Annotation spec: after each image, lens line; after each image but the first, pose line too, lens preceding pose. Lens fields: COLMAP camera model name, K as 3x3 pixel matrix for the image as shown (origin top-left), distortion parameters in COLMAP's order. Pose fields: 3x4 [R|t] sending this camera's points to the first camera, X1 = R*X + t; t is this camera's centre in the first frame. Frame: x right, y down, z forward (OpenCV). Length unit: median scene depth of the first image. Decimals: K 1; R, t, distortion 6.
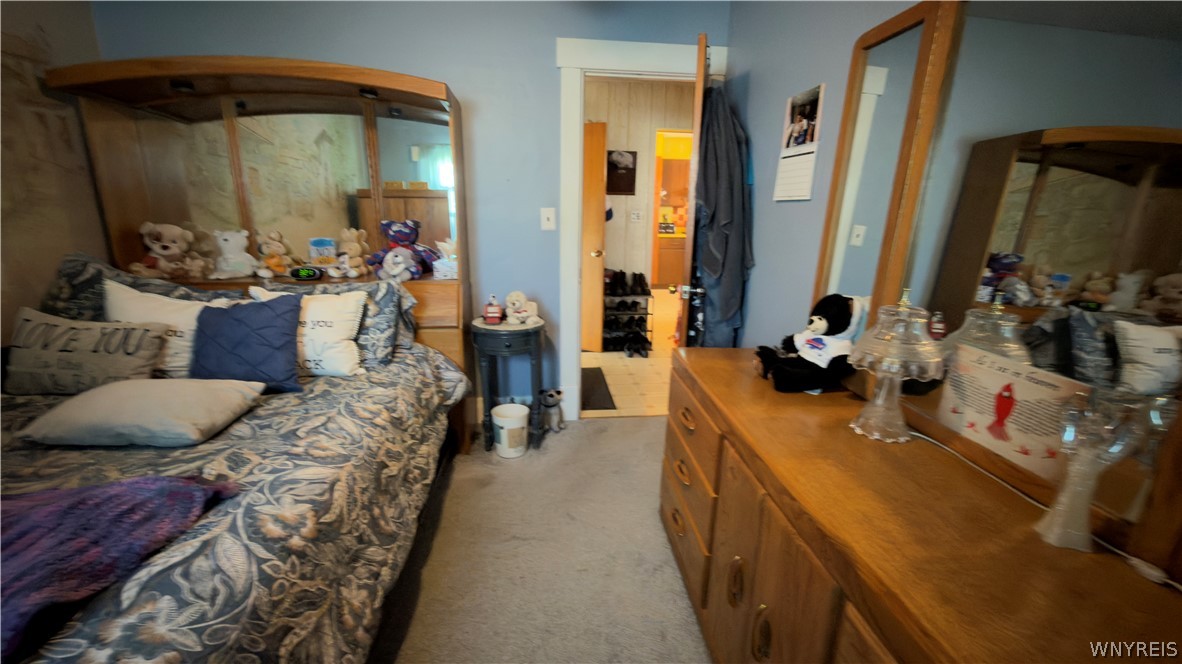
lens RADIAL K [[473.1, 0, 590.4], [0, 473.1, 332.7], [0, 0, 1]] dist [0.000650, -0.000117]
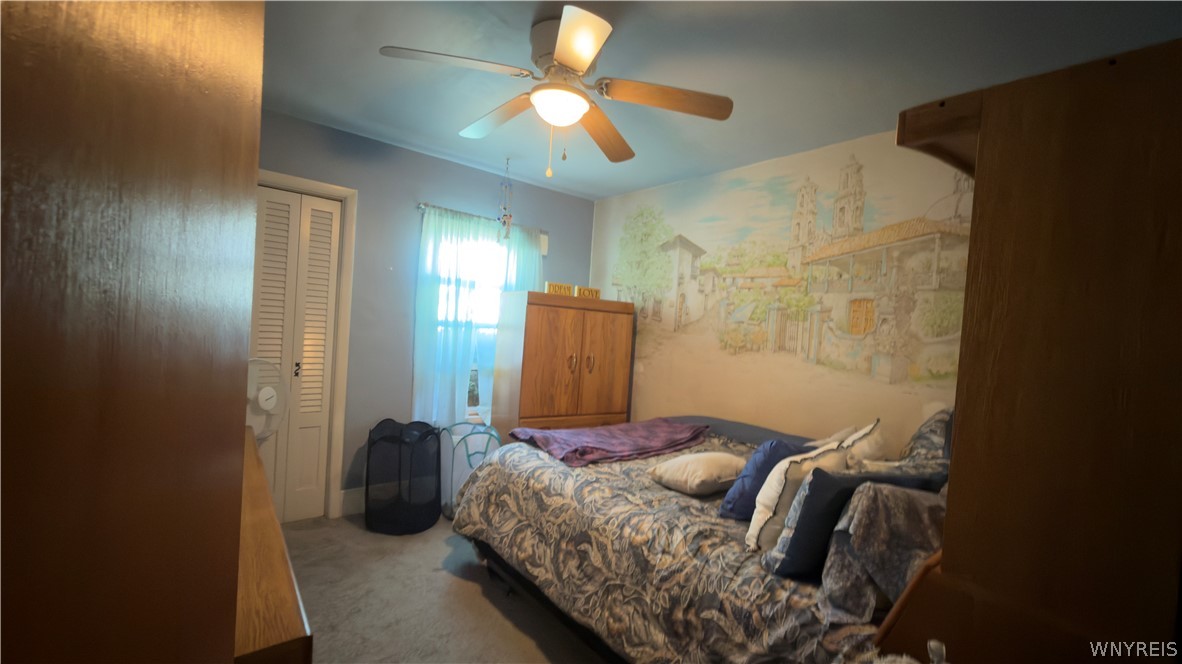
lens RADIAL K [[473.1, 0, 590.4], [0, 473.1, 332.7], [0, 0, 1]] dist [0.000650, -0.000117]
pose [[-0.808359, -0.063723, -0.585231, 0.427274], [-0.234750, 0.946557, 0.221186, -0.675584], [0.539860, 0.316180, -0.780116, 2.360073]]
